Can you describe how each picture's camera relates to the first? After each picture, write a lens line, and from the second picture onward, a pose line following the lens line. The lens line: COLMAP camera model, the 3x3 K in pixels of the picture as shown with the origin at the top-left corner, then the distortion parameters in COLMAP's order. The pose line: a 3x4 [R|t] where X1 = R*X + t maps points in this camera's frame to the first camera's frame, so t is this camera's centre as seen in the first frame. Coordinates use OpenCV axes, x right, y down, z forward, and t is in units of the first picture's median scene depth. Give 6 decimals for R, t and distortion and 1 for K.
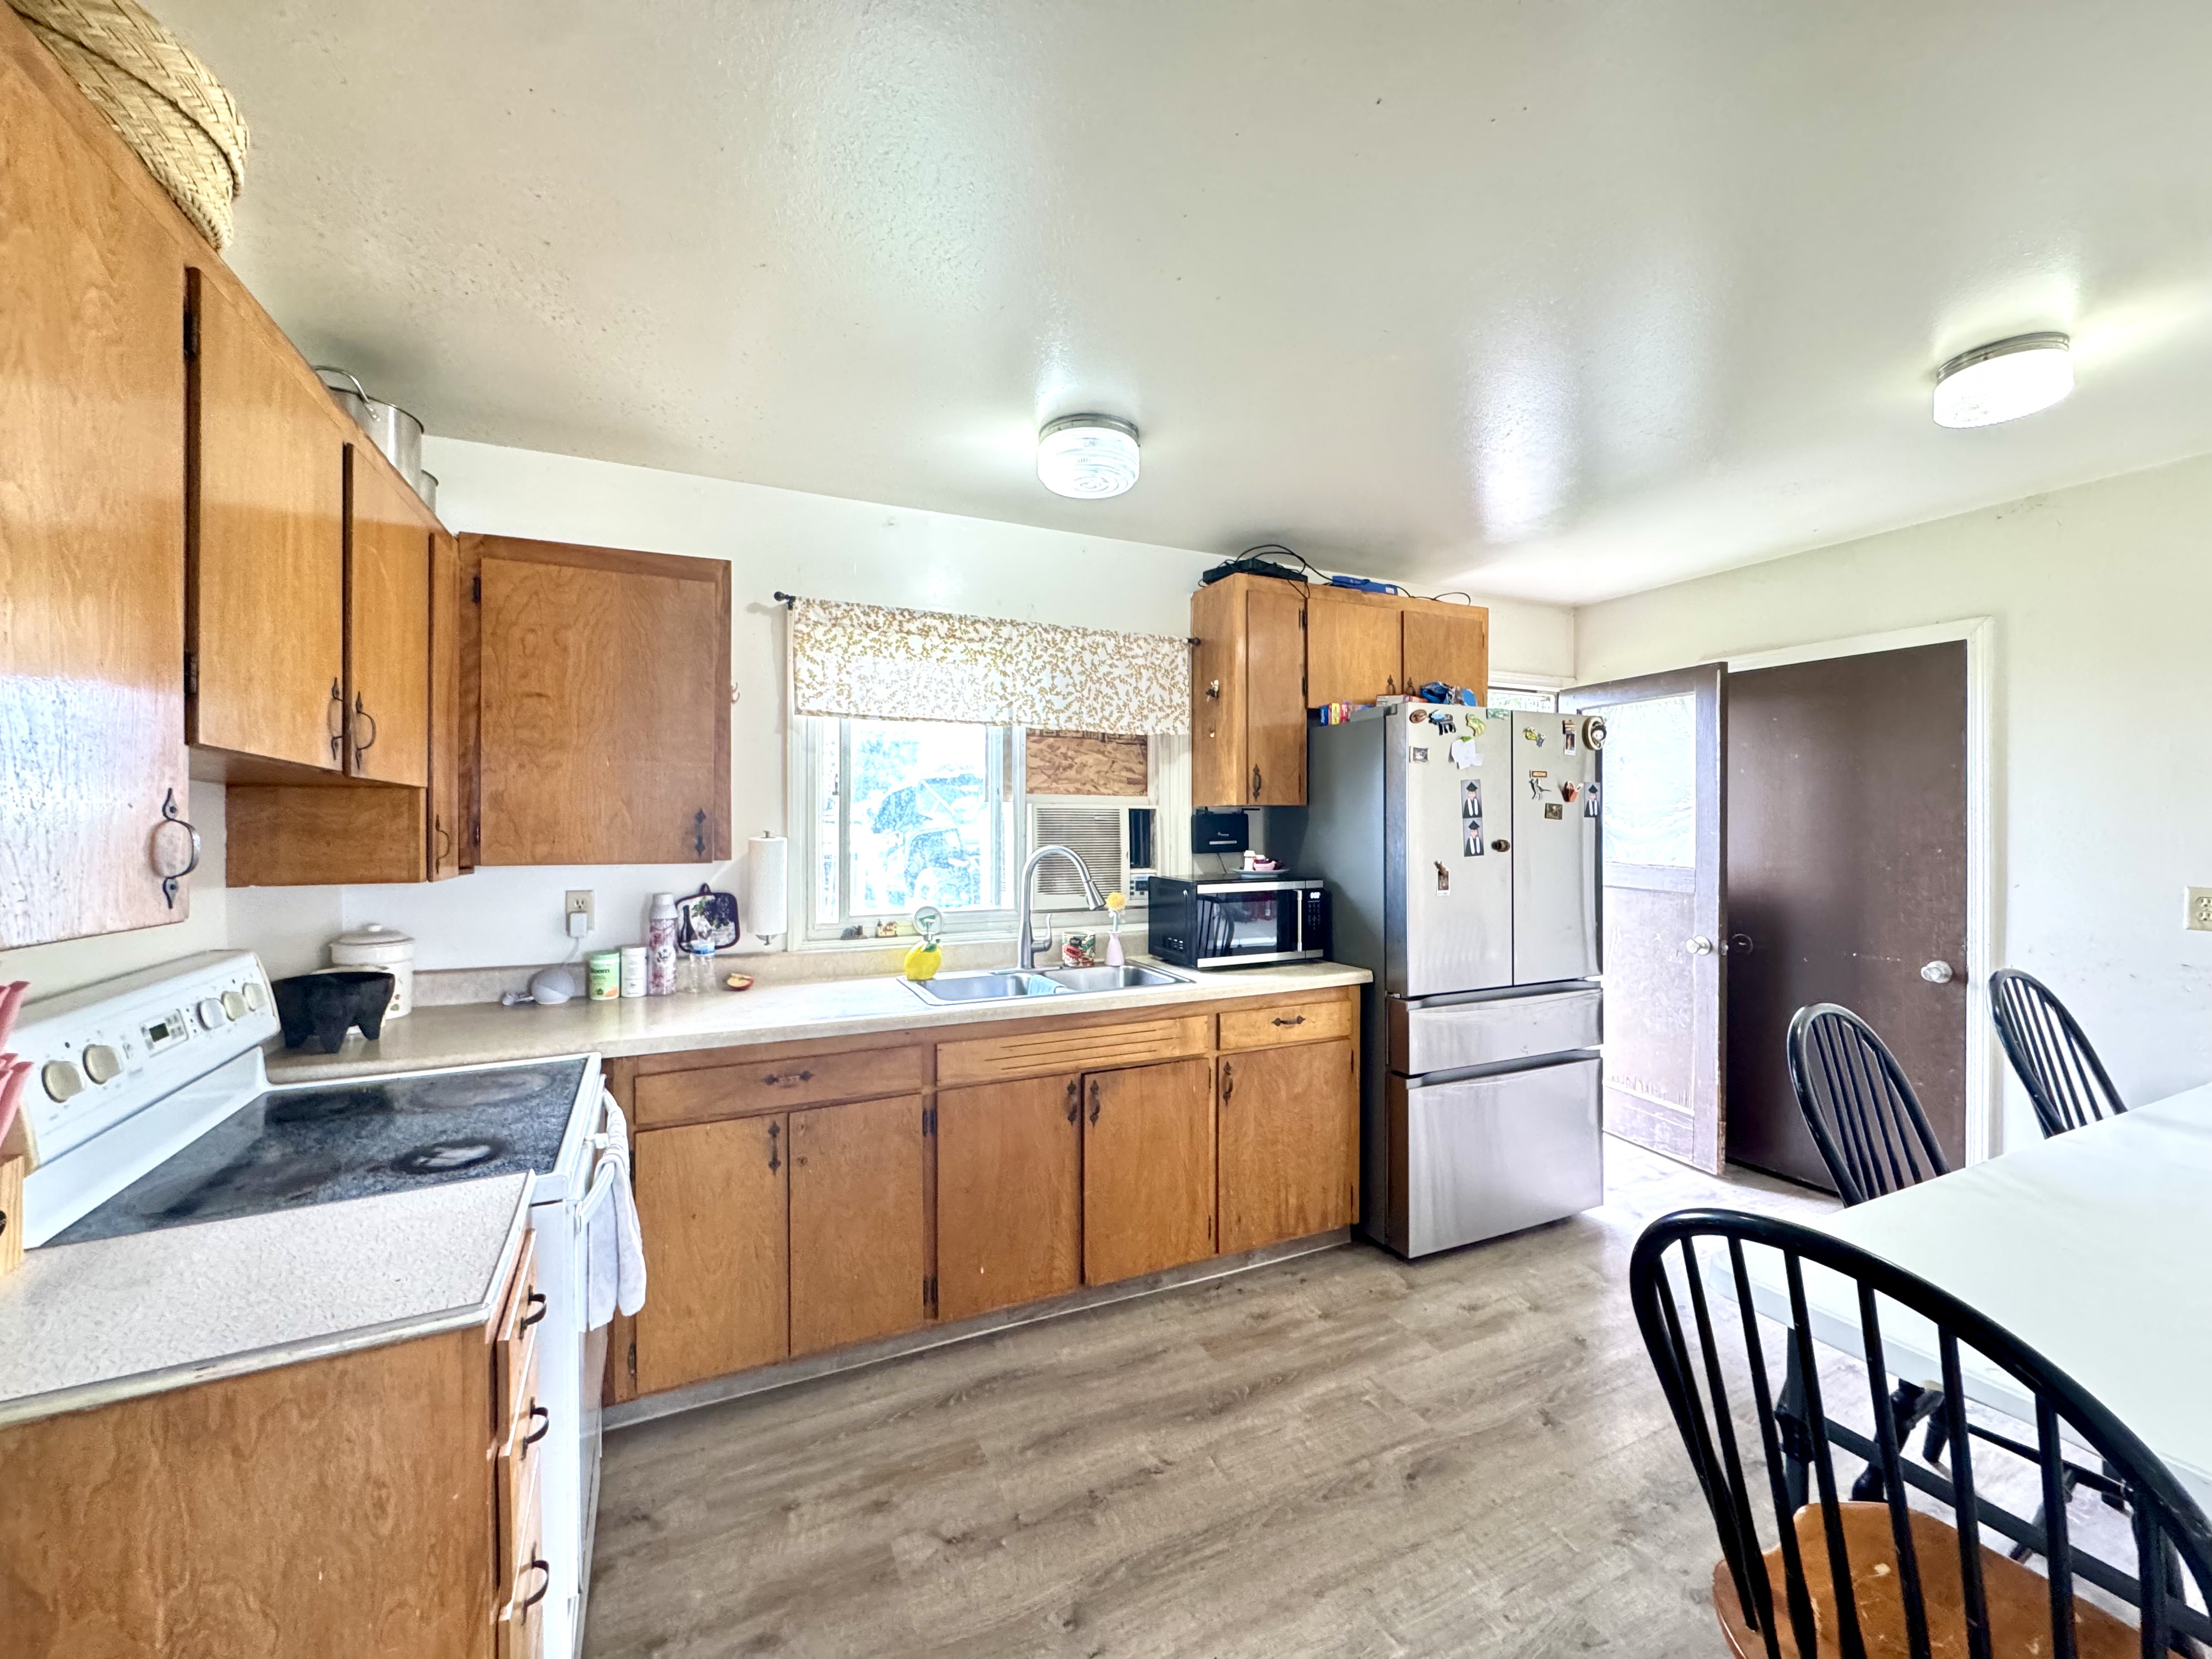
lens RADIAL K [[906.5, 0, 1107.6], [0, 906.5, 827.8], [0, 0, 1]] dist [-0.000706, 0.000024]
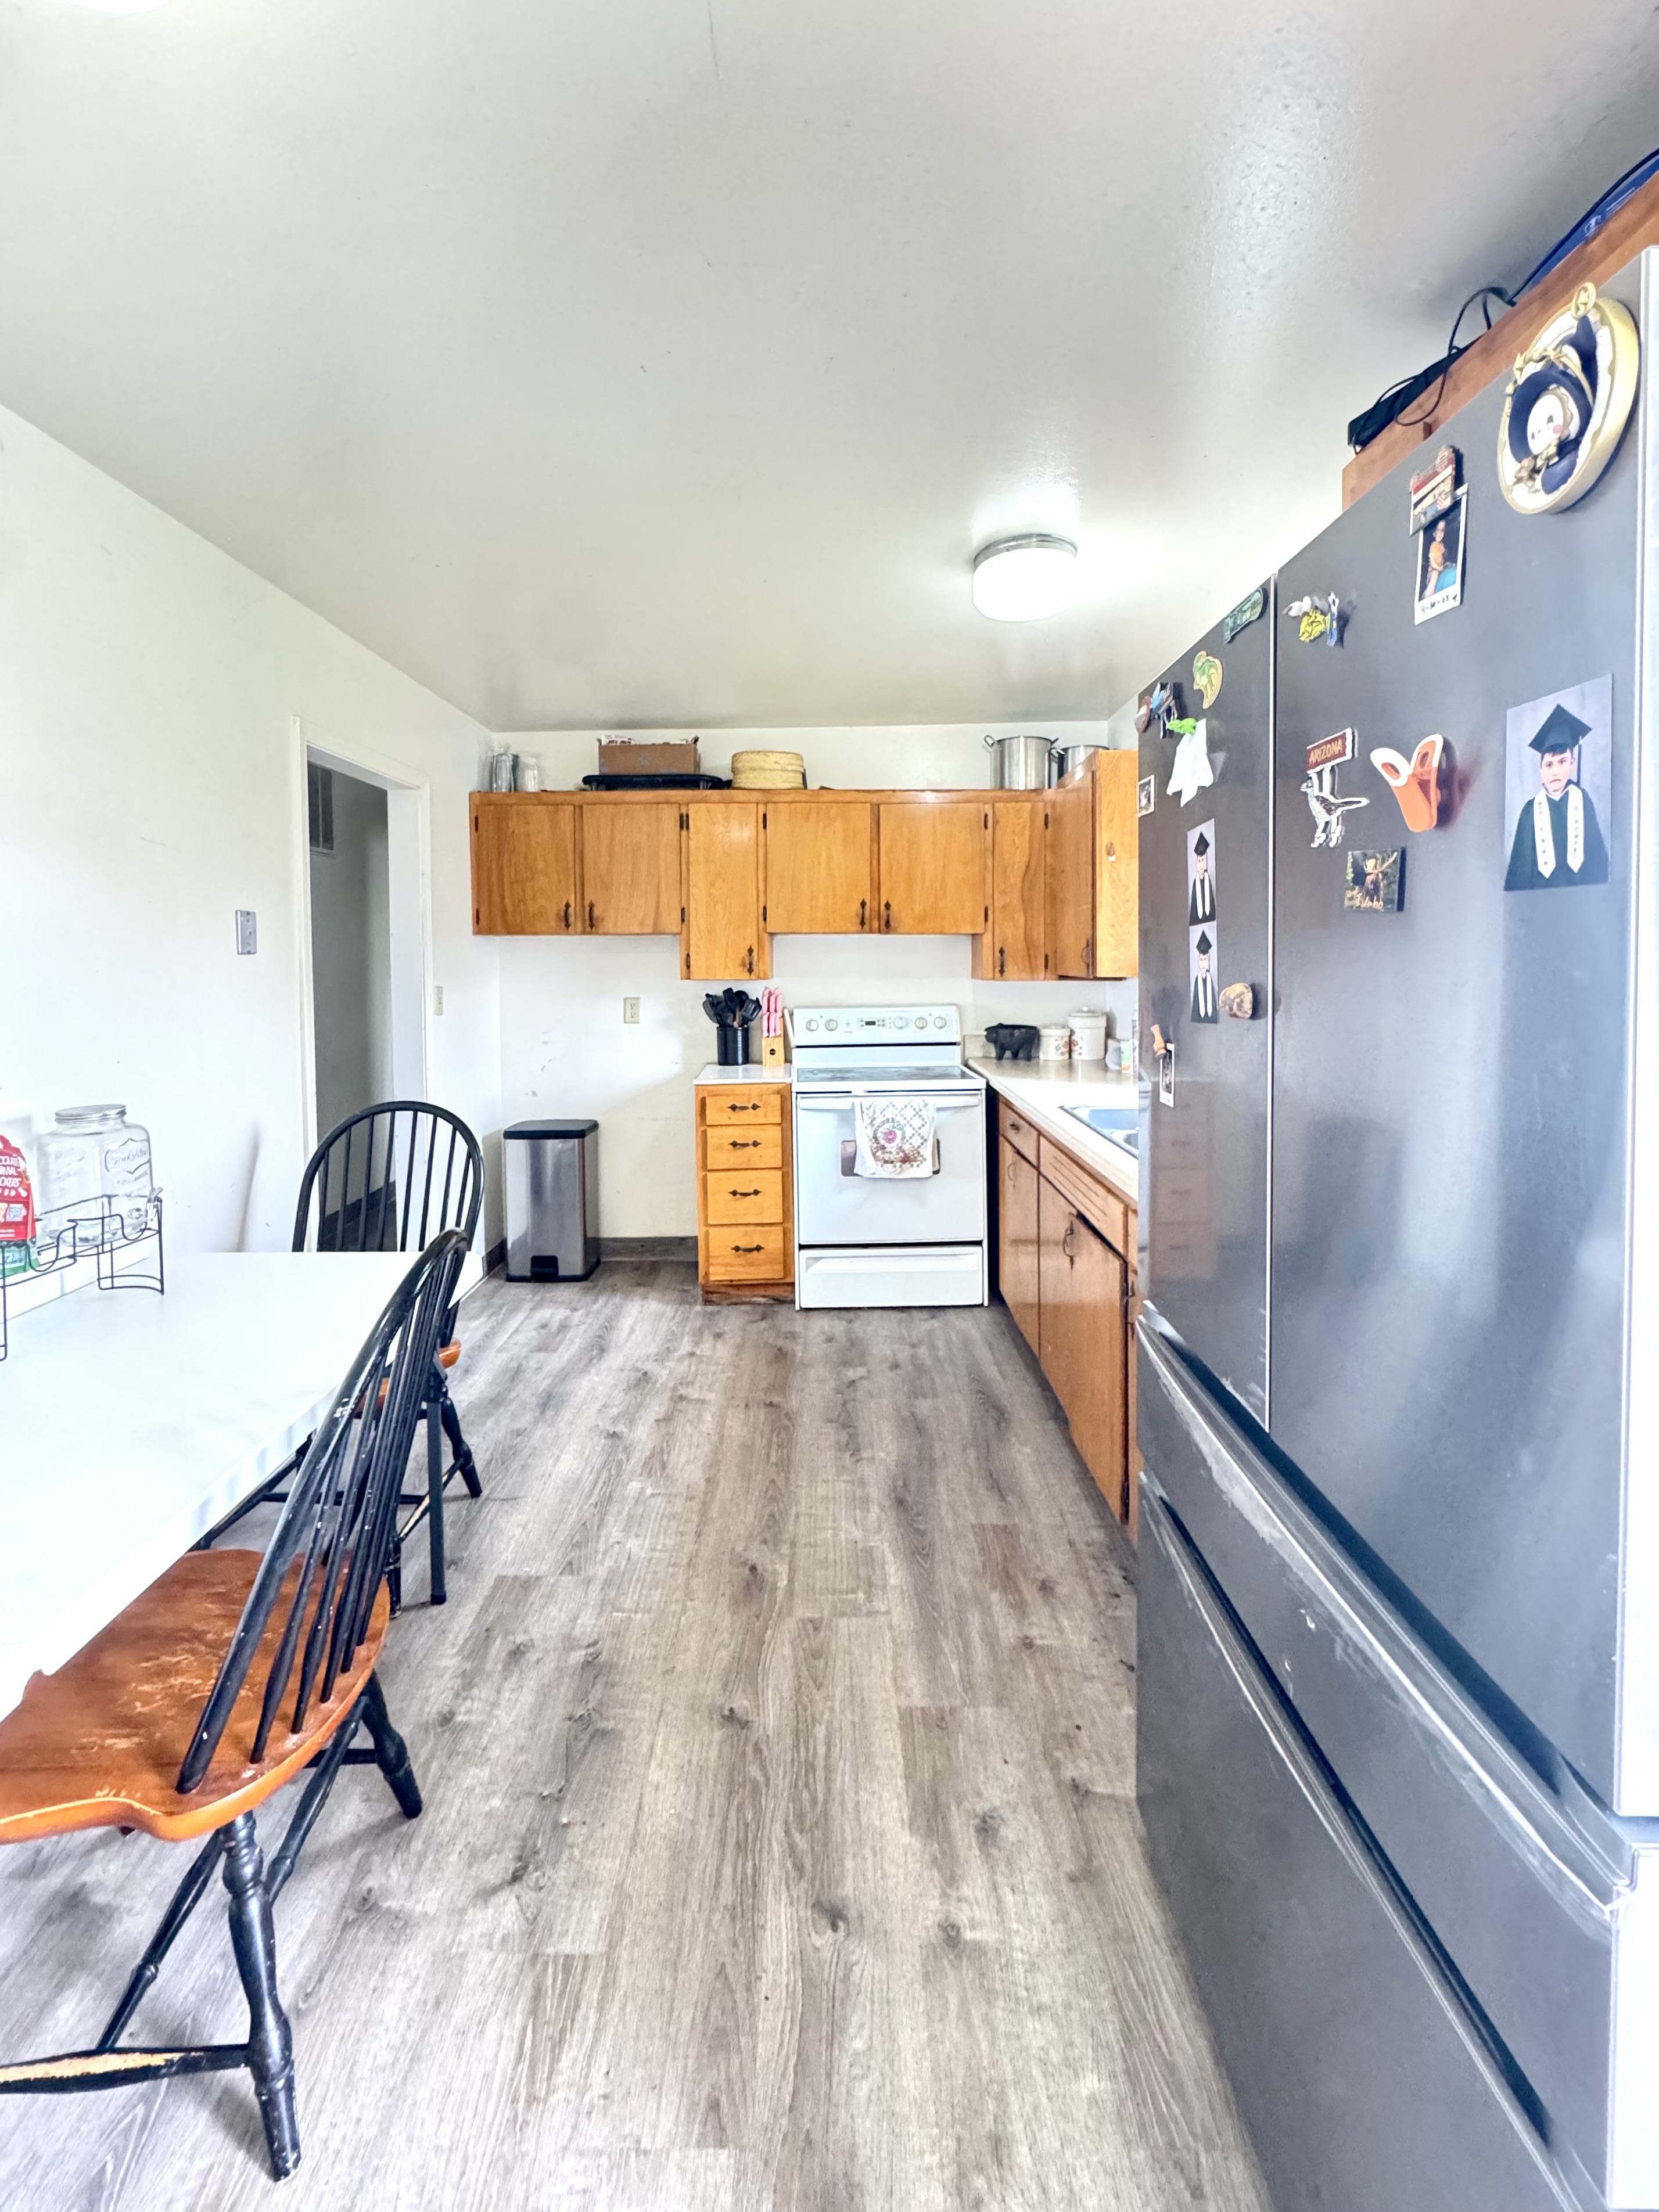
lens RADIAL K [[906.6, 0, 836.2], [0, 906.6, 1104.0], [0, 0, 1]] dist [-0.000706, 0.000024]
pose [[-0.425280, 0.149071, -0.892701, 1.065796], [0.011740, 0.987168, 0.159253, -0.005685], [0.904986, 0.057247, -0.421573, 1.369801]]
